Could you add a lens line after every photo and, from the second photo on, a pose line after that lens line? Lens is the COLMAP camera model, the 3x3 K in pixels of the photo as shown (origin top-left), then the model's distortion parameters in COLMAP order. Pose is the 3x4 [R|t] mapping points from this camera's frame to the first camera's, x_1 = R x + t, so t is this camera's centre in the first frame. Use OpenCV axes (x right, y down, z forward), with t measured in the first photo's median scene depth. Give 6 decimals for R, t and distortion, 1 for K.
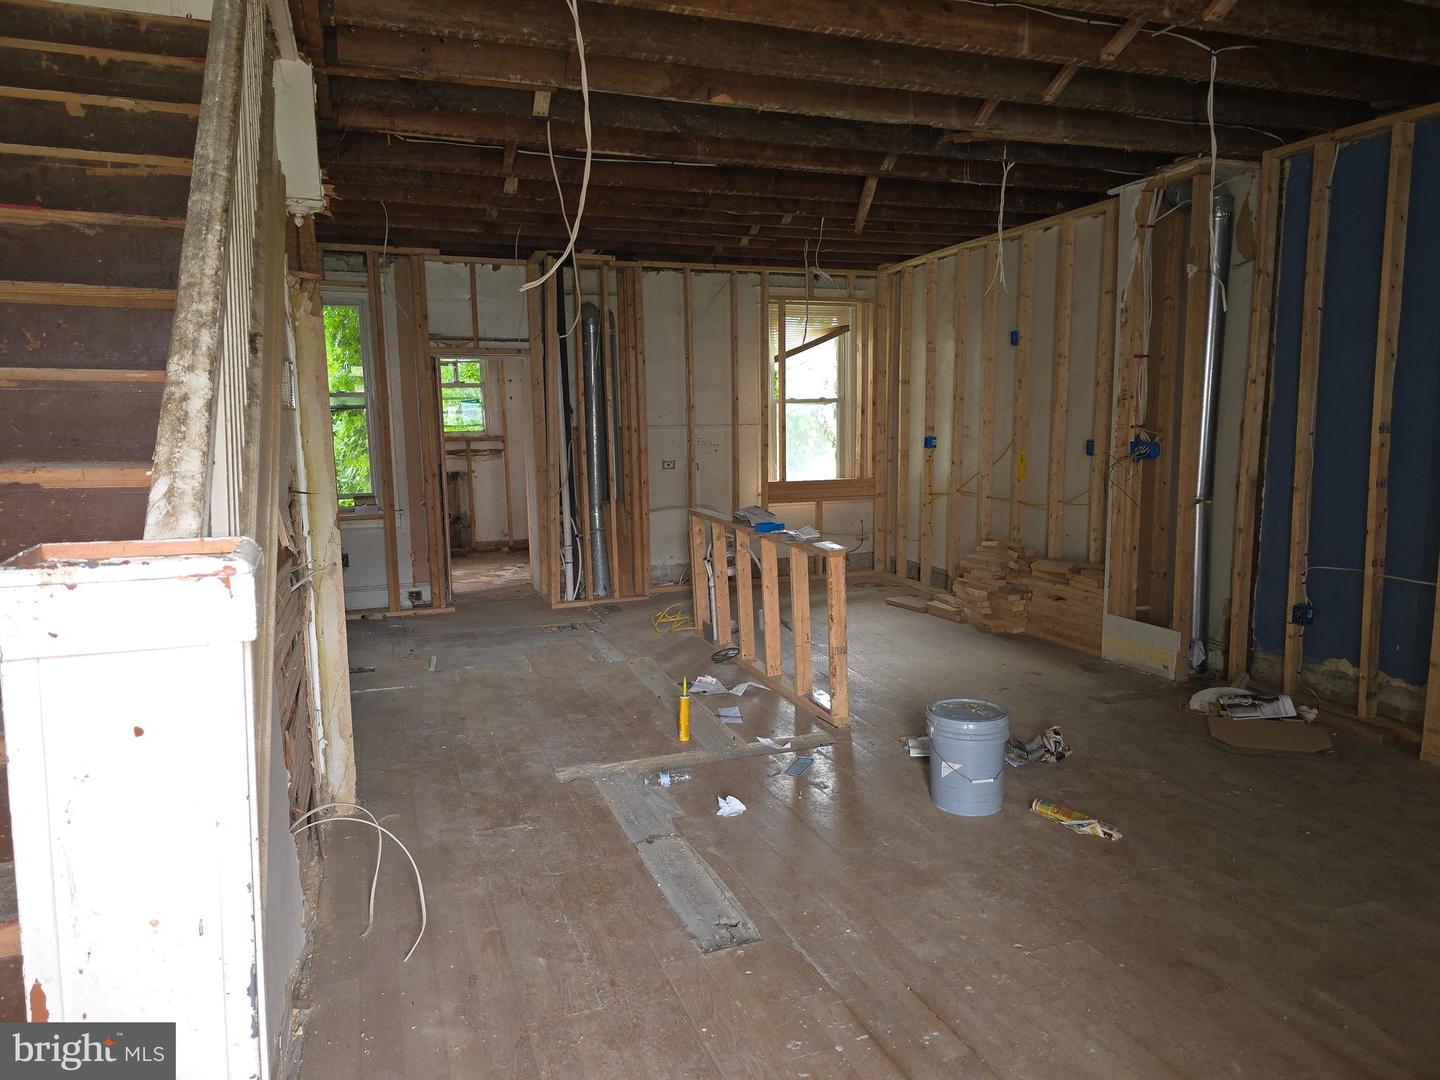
lens RADIAL K [[946.2, 0, 723.6], [0, 946.2, 550.0], [0, 0, 1]] dist [0.038024, -0.035346]
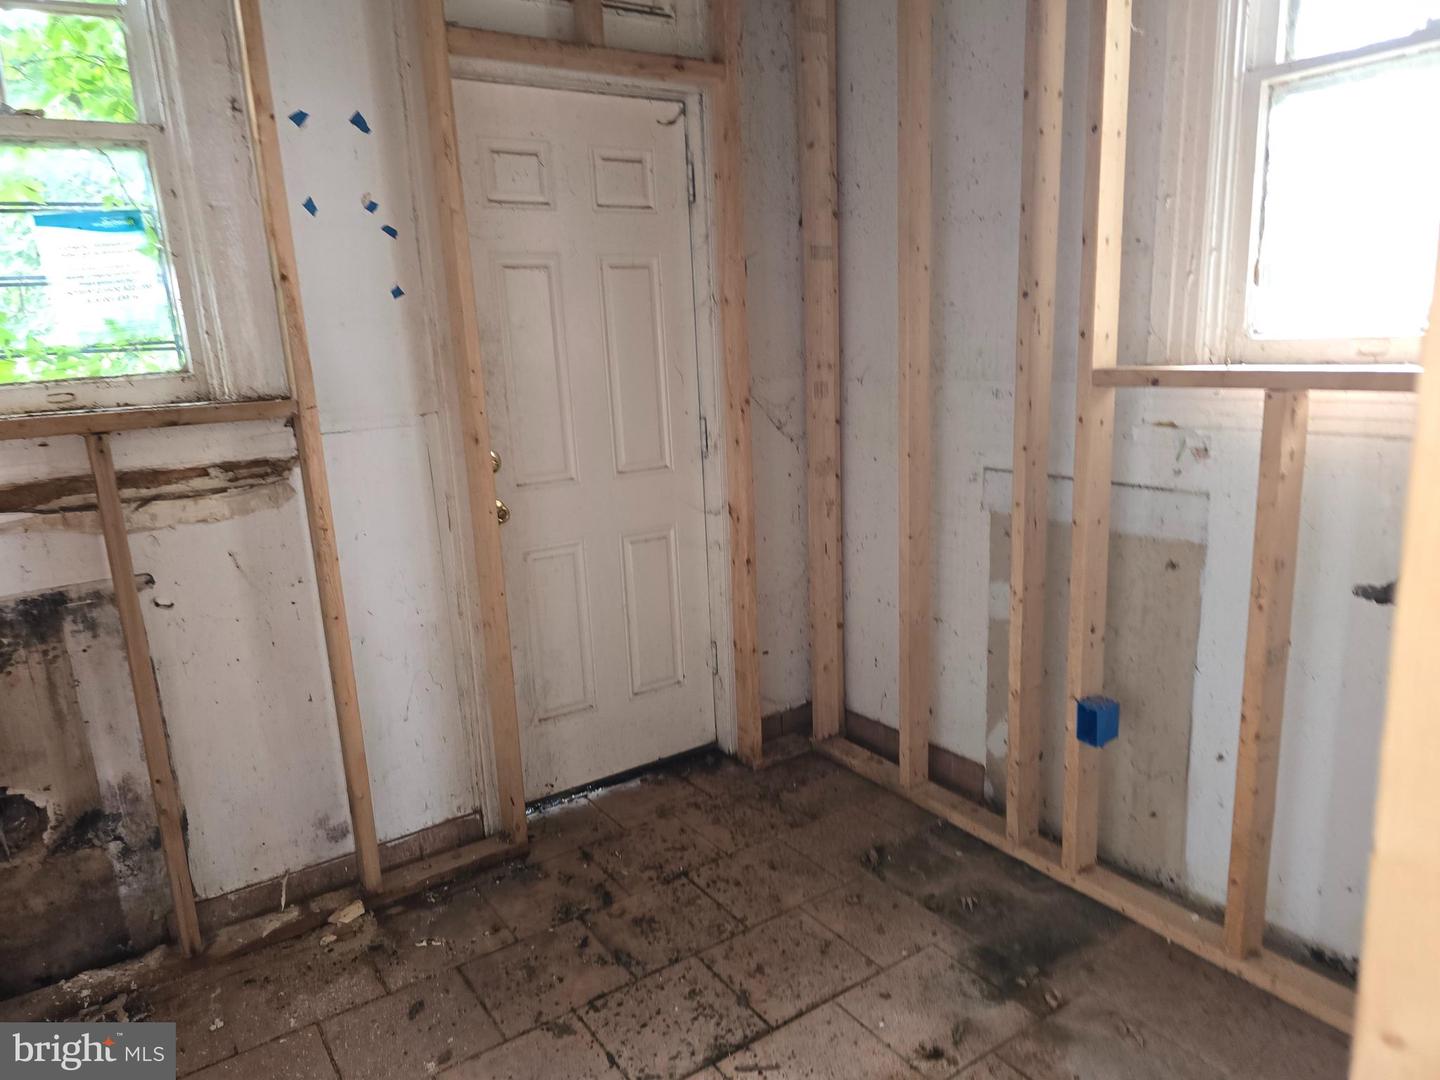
lens RADIAL K [[946.2, 0, 719.2], [0, 946.2, 541.4], [0, 0, 1]] dist [0.038024, -0.035346]
pose [[0.971097, -0.077278, 0.225830, -0.191417], [0.059011, 0.994497, 0.086560, -0.101398], [-0.231277, -0.070732, 0.970313, 0.777287]]
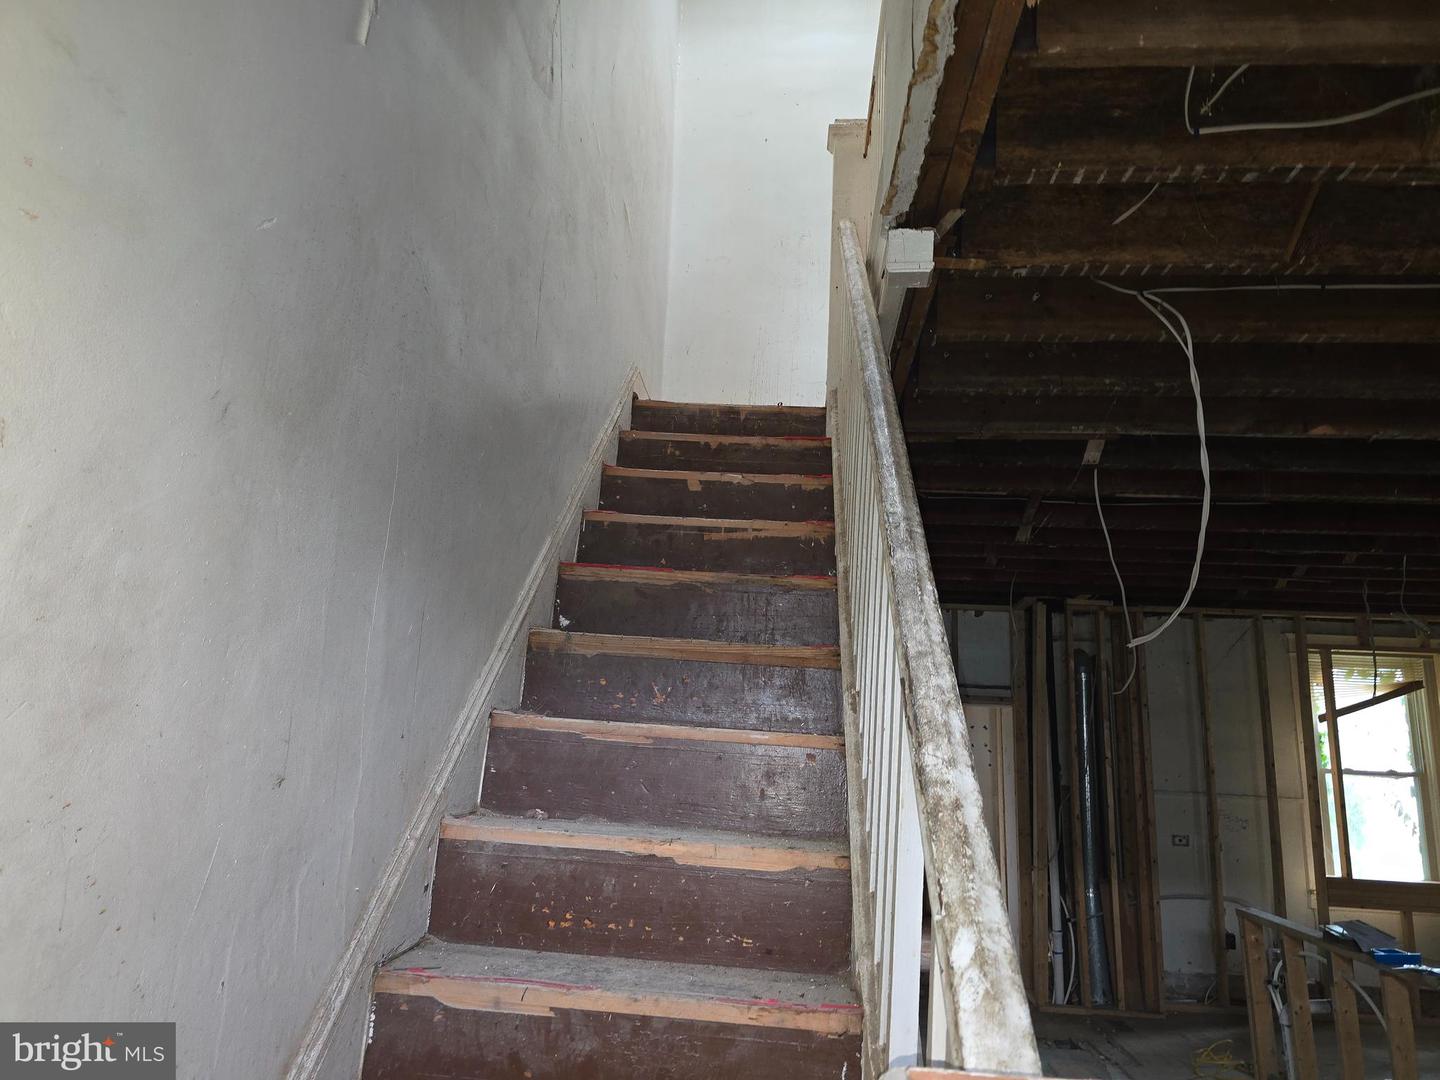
lens RADIAL K [[946.2, 0, 705.2], [0, 946.2, 529.1], [0, 0, 1]] dist [0.038024, -0.035346]
pose [[0.902332, -0.042090, -0.428981, -0.071418], [-0.117453, 0.933552, -0.338653, -0.014641], [0.414730, 0.355962, 0.837431, 0.035650]]
